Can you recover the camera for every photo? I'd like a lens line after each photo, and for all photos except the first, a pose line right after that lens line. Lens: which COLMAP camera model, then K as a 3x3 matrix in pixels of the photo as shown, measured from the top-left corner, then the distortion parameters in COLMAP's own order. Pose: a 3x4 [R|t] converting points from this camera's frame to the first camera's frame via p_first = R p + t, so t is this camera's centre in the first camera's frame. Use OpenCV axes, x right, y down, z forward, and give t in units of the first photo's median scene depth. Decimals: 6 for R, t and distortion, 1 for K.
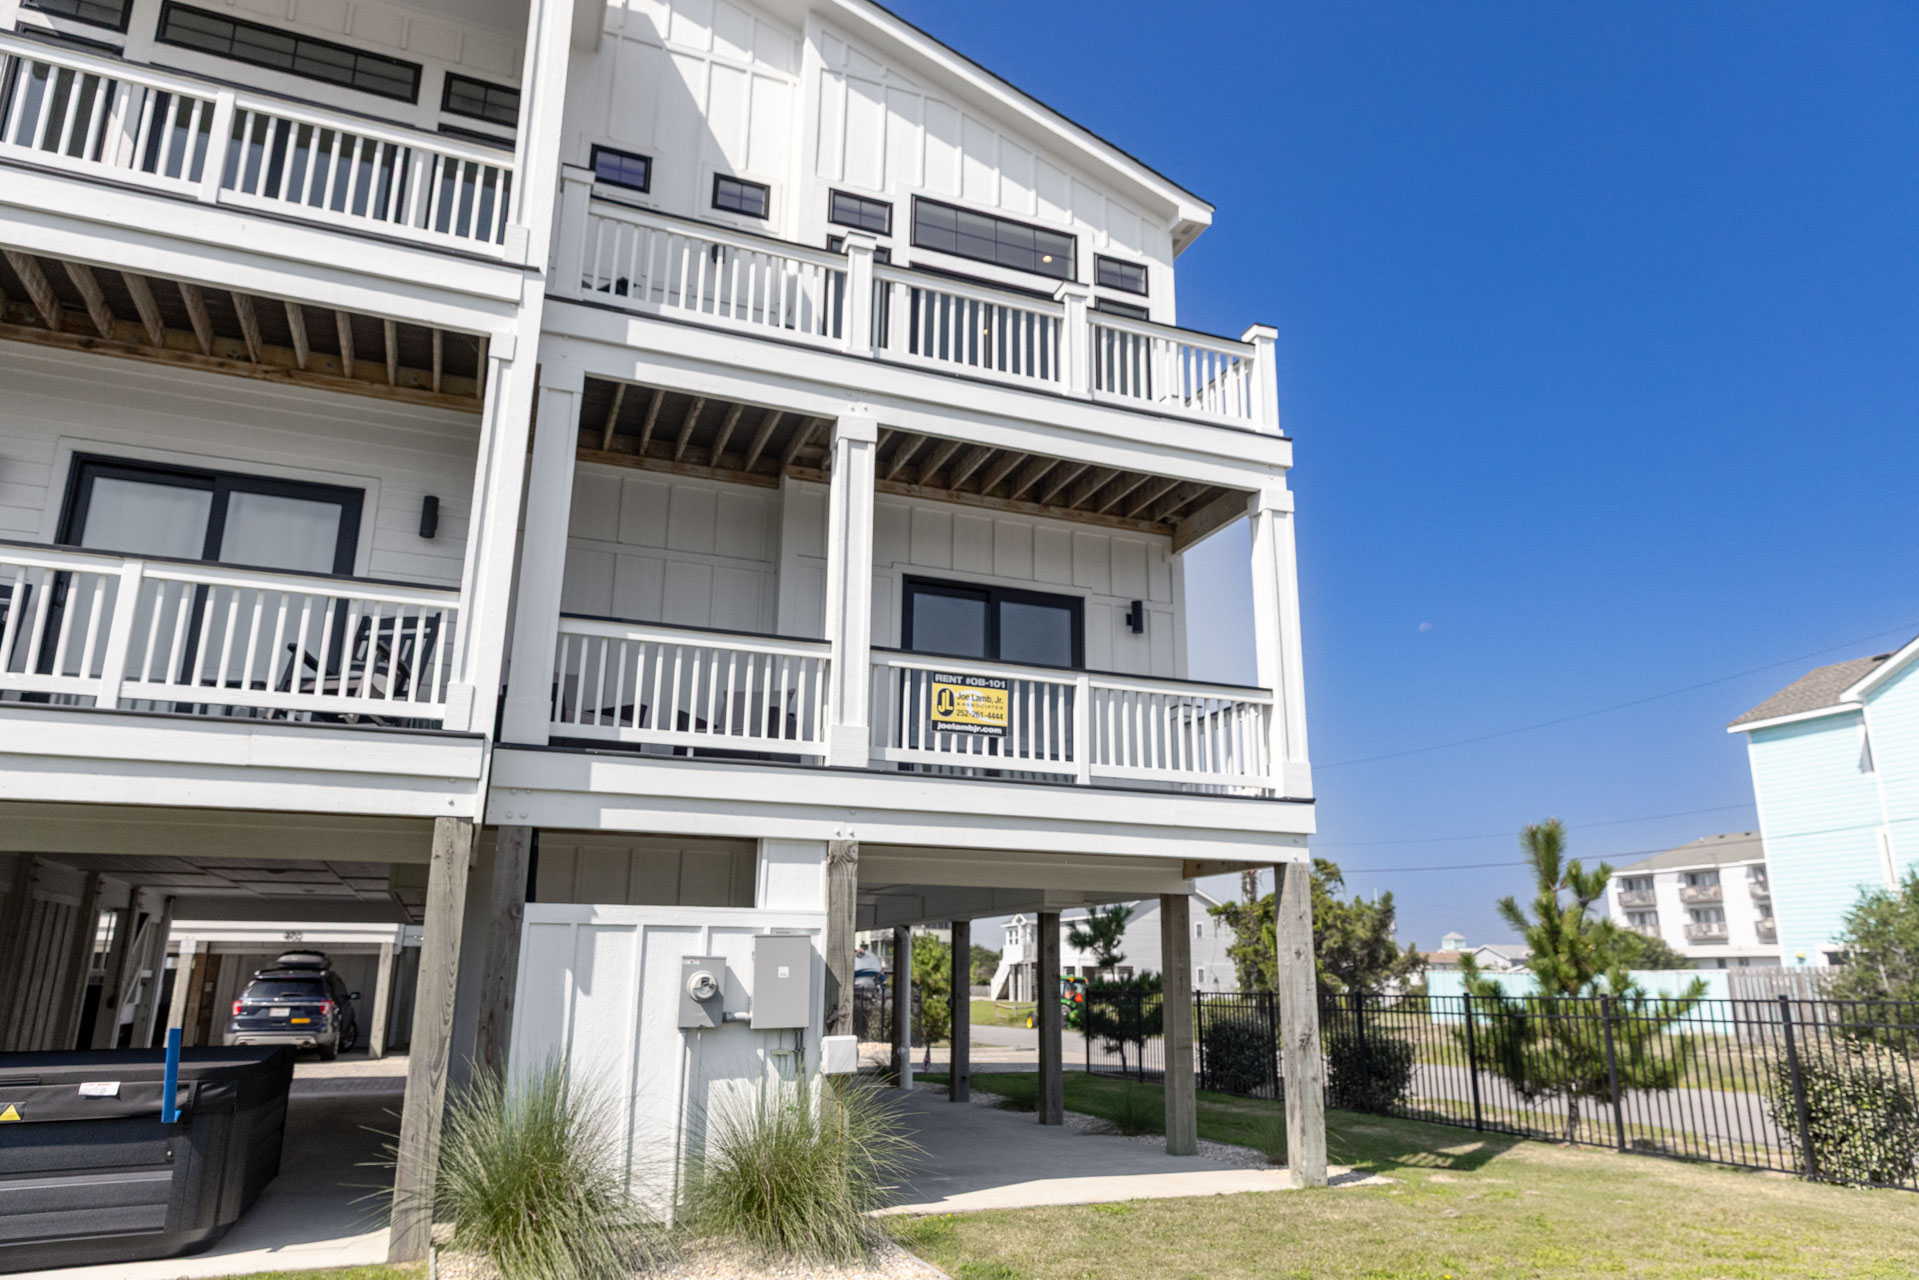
lens RADIAL K [[1256.8, 0, 987.0], [0, 1256.8, 635.4], [0, 0, 1]] dist [0.006170, 0.001700]
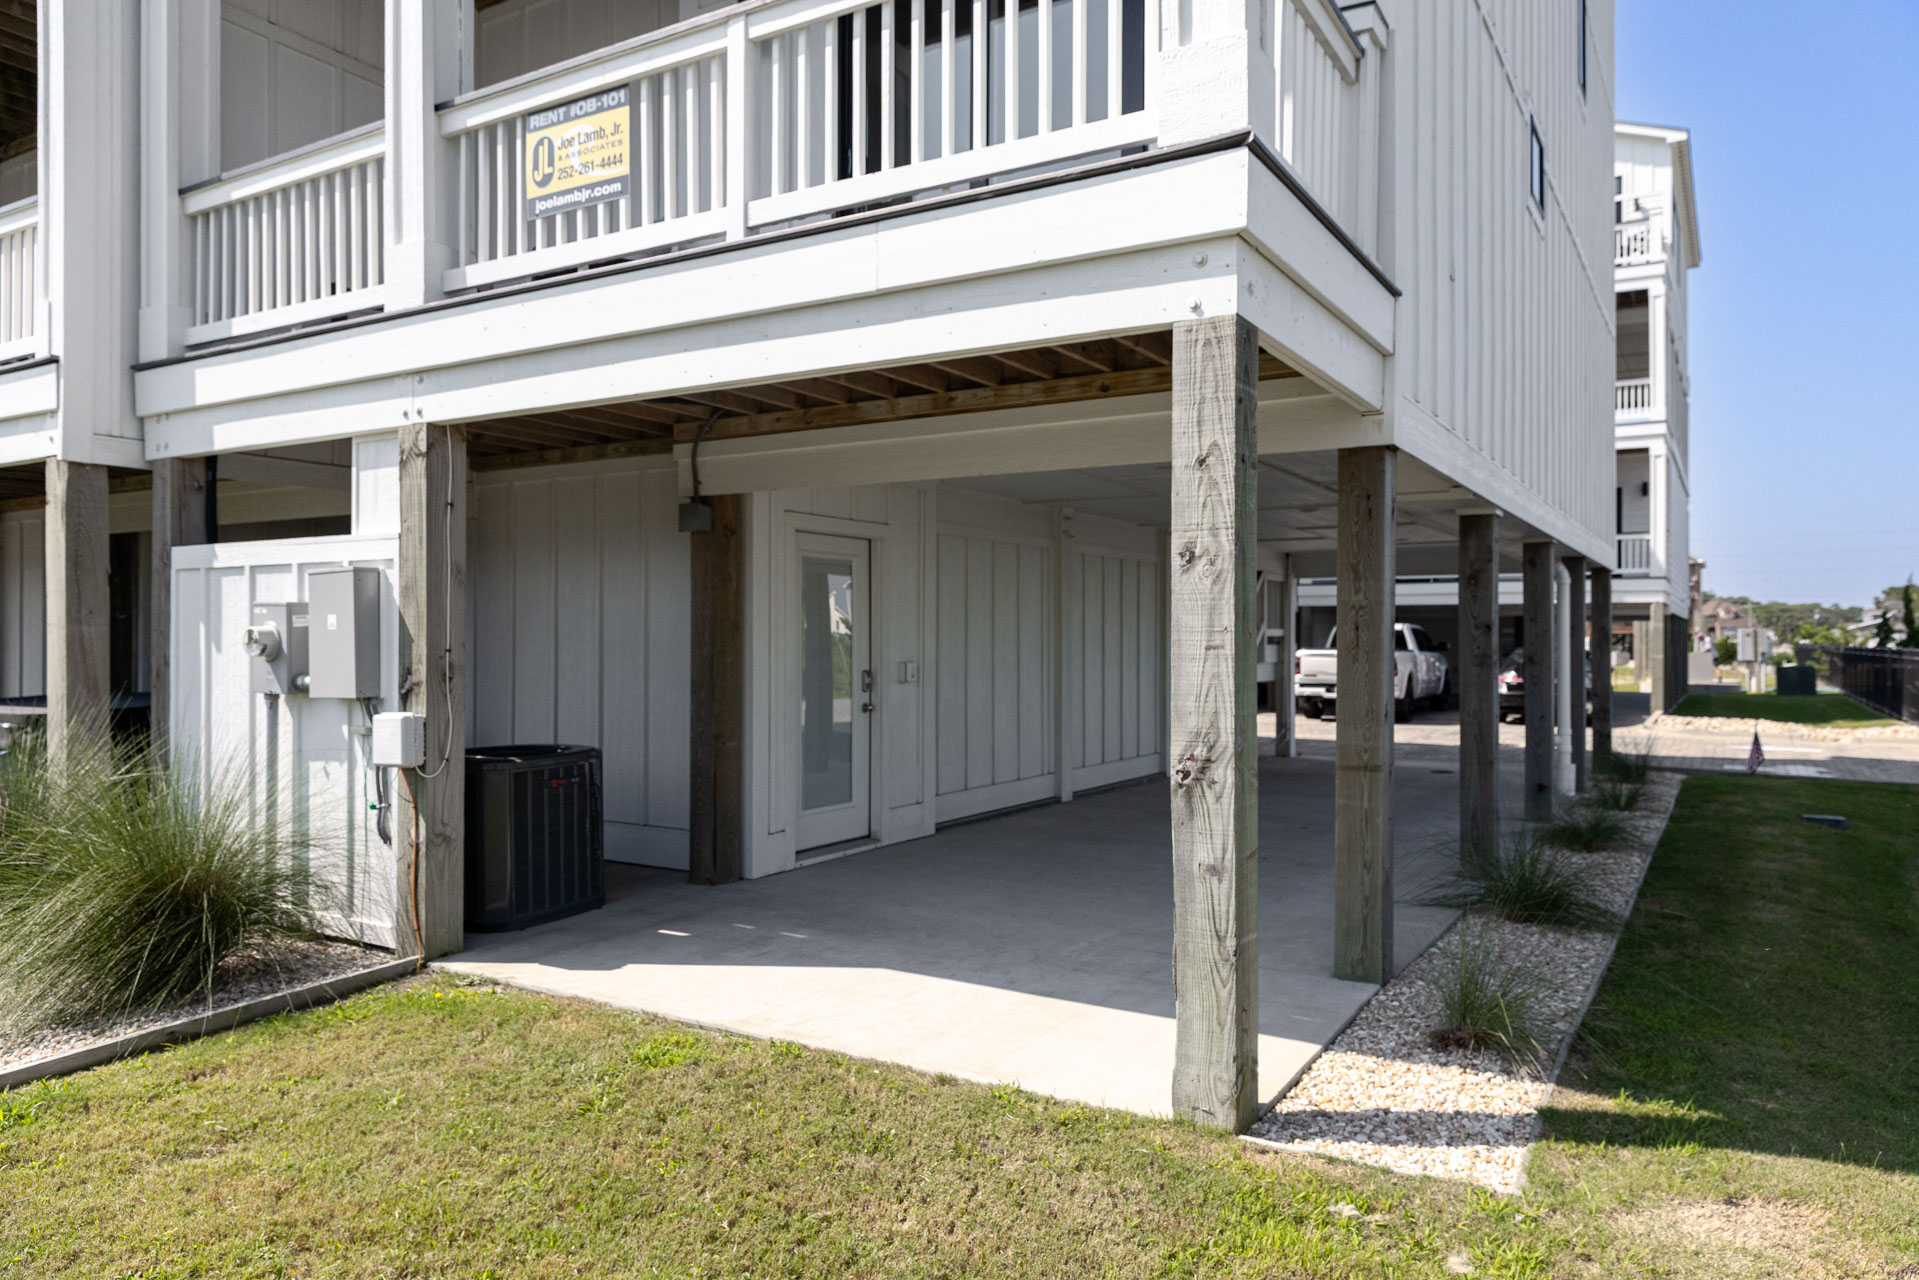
lens RADIAL K [[1256.8, 0, 987.0], [0, 1256.8, 635.4], [0, 0, 1]] dist [0.006170, 0.001700]
pose [[0.605054, -0.006013, -0.796162, 0.580864], [0.213715, 0.964500, 0.155131, 0.230054], [0.766965, -0.264014, 0.584860, 0.818081]]
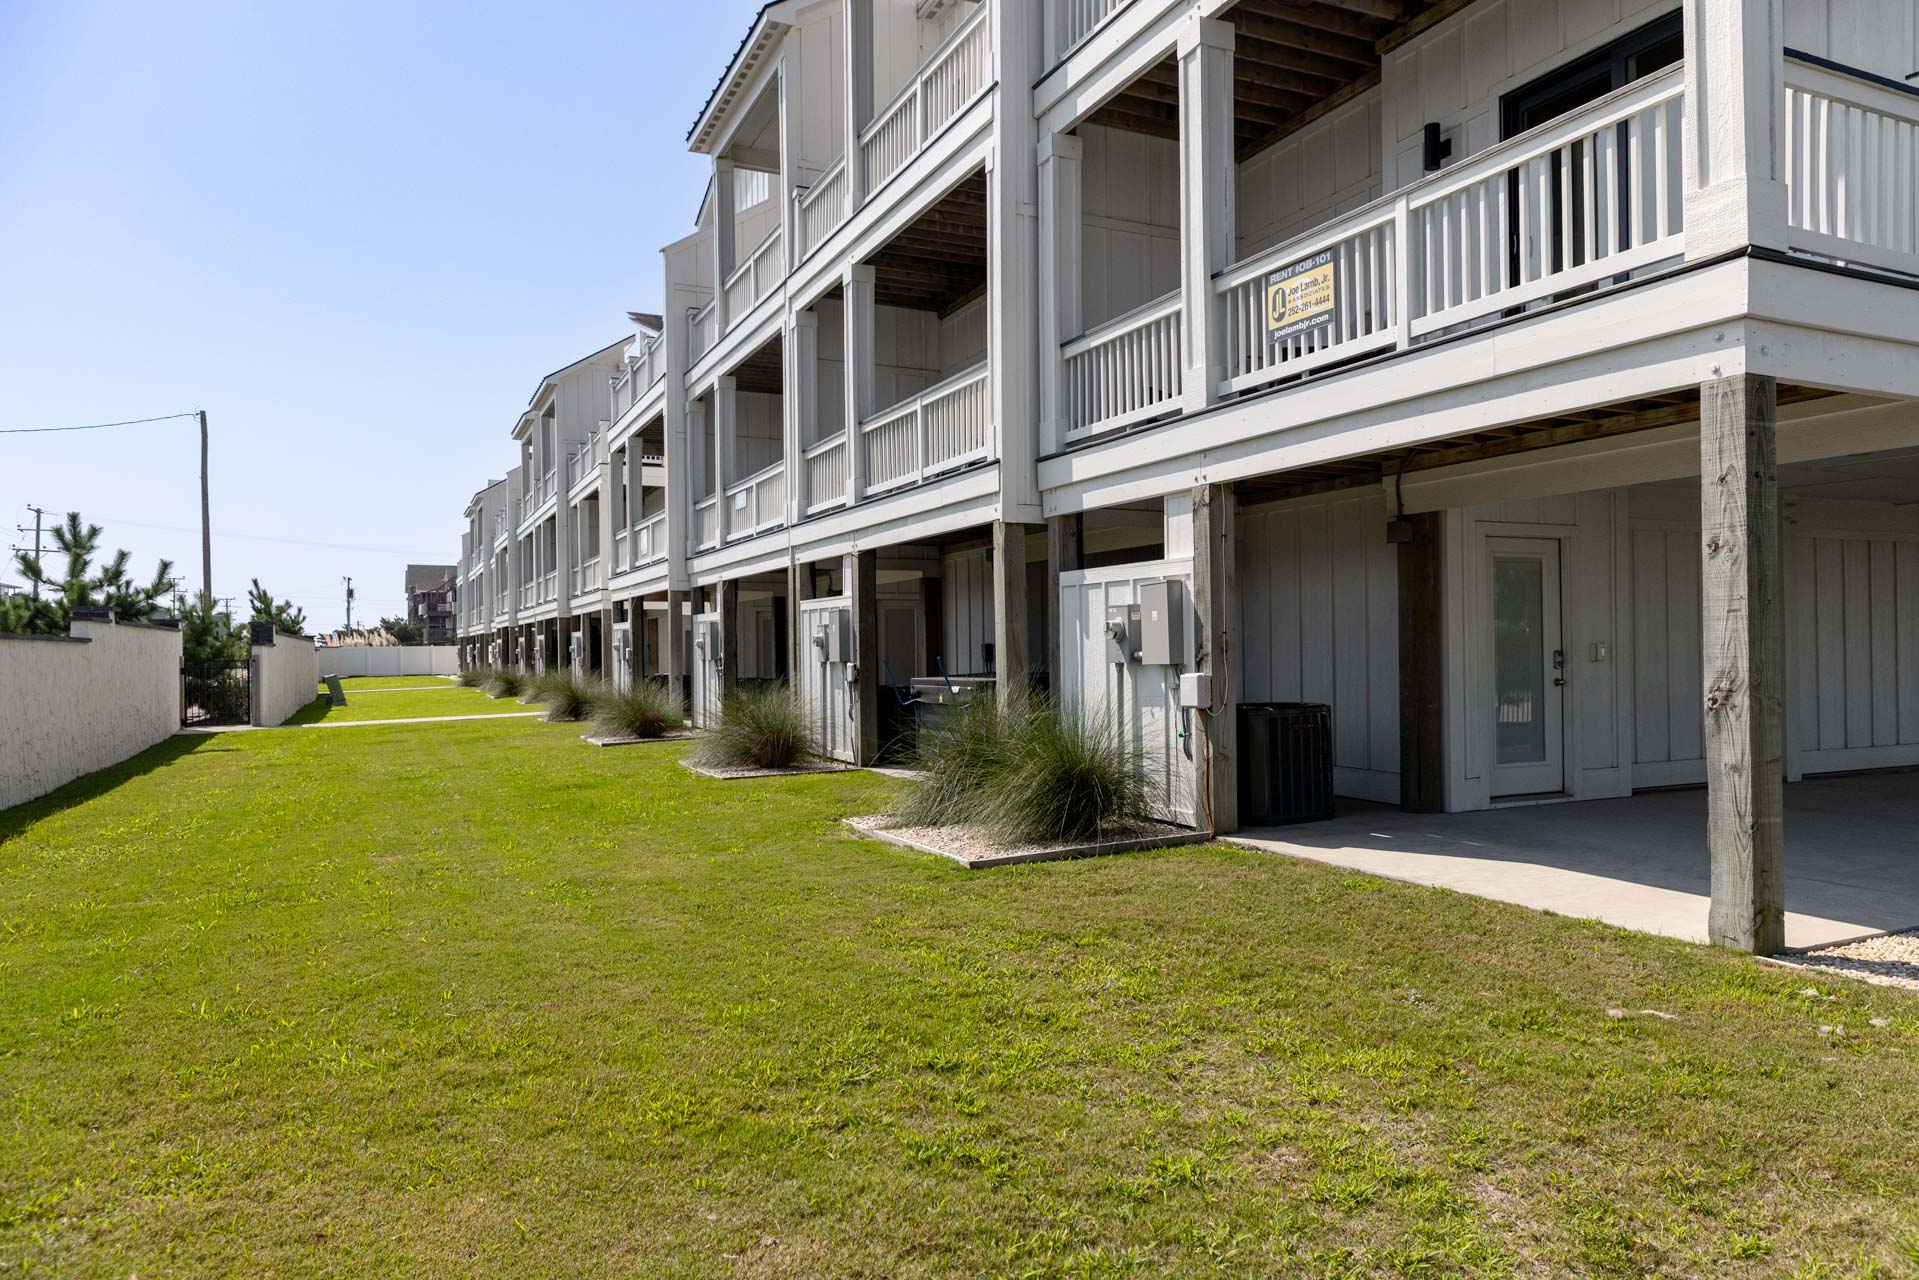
lens RADIAL K [[1256.8, 0, 987.0], [0, 1256.8, 635.4], [0, 0, 1]] dist [0.006170, 0.001700]
pose [[0.058669, -0.015360, -0.998159, 0.864401], [0.278009, 0.960577, 0.001559, 0.227885], [0.958785, -0.277589, 0.060626, 0.744490]]
